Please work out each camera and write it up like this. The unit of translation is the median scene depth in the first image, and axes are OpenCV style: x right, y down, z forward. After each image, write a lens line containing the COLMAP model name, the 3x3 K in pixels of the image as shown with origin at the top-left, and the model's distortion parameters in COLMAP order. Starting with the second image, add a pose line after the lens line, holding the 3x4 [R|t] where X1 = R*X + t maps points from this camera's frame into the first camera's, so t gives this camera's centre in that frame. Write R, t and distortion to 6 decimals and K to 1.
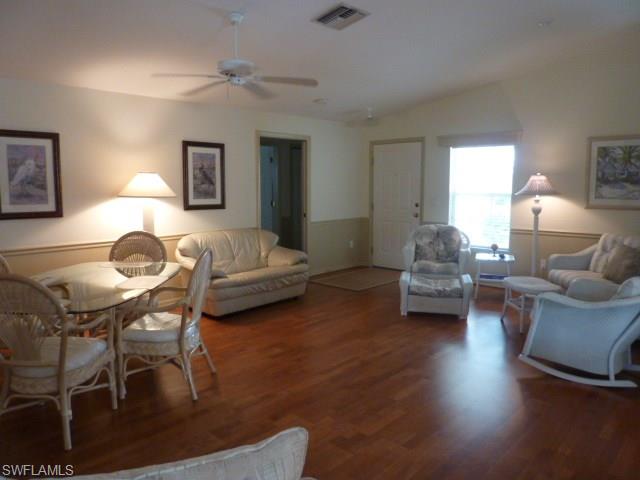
lens RADIAL K [[471.2, 0, 320.0], [0, 471.2, 240.0], [0, 0, 1]] dist [0.007962, -0.063657]
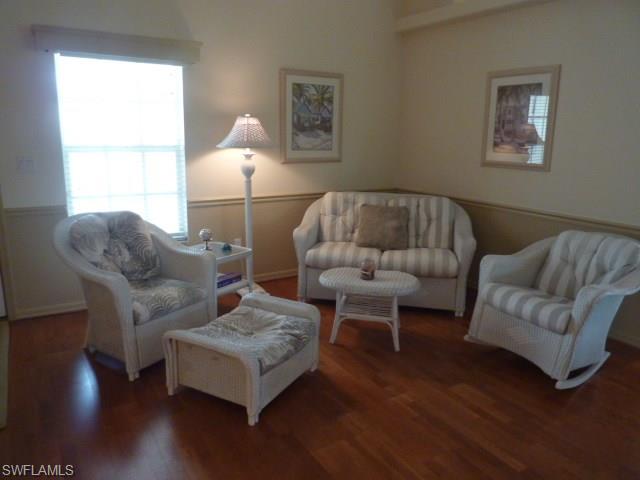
lens RADIAL K [[471.2, 0, 320.0], [0, 471.2, 240.0], [0, 0, 1]] dist [0.007962, -0.063657]
pose [[0.246053, -0.207785, 0.946722, -0.188048], [0.097725, 0.977092, 0.189052, -0.086935], [-0.964317, 0.046001, 0.260723, 0.763793]]
